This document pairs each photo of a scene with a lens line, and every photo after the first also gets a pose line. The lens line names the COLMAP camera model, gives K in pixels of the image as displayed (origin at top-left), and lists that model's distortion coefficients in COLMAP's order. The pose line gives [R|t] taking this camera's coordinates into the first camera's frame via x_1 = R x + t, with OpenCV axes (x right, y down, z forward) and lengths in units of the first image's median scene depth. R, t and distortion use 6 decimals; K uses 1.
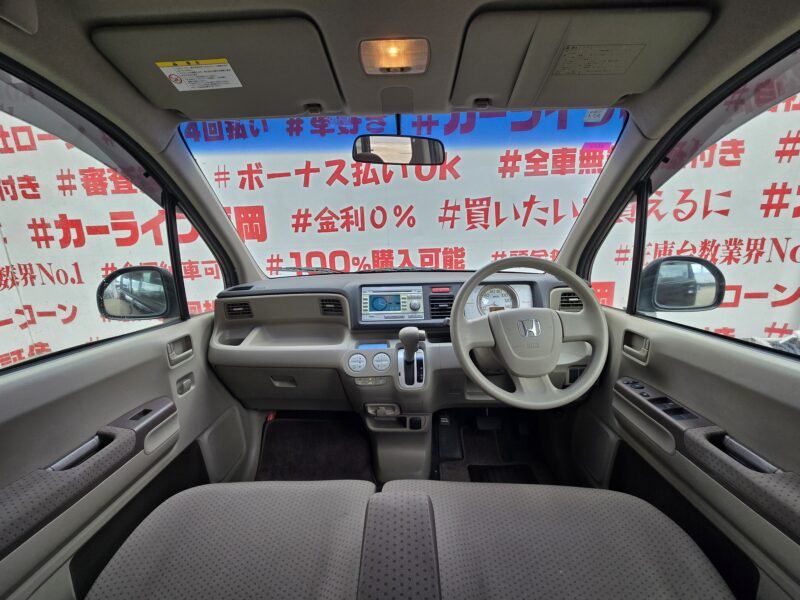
lens RADIAL K [[326.0, 0, 400.4], [0, 326.0, 296.8], [0, 0, 1]] dist [-0.001635, -0.000362]
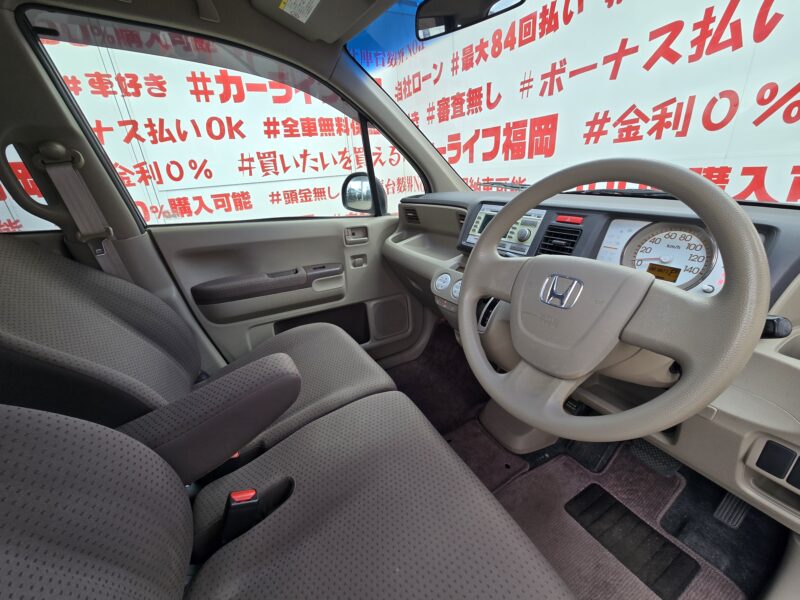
lens RADIAL K [[326.0, 0, 400.4], [0, 326.0, 296.8], [0, 0, 1]] dist [-0.001635, -0.000362]
pose [[0.514955, 0.318407, -0.795888, 0.516821], [-0.136048, 0.947045, 0.290854, -0.016909], [0.846352, -0.041498, 0.531005, 0.340995]]
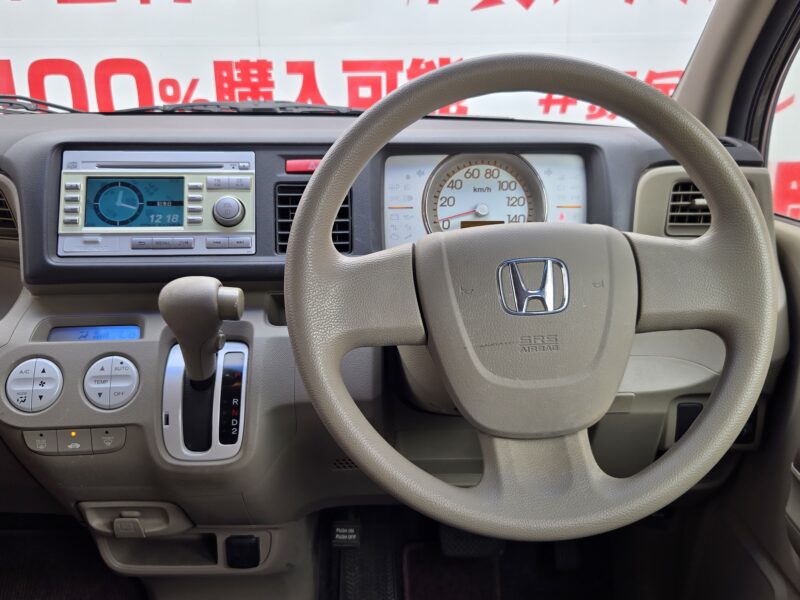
lens RADIAL K [[801.8, 0, 400.0], [0, 801.8, 300.0], [0, 0, 1]] dist [0.007462, 0.015024]
pose [[0.998049, 0.012404, 0.061189, 0.160906], [-0.020086, 0.991753, 0.126580, 0.009650], [-0.059115, -0.127562, 0.990067, 0.176344]]
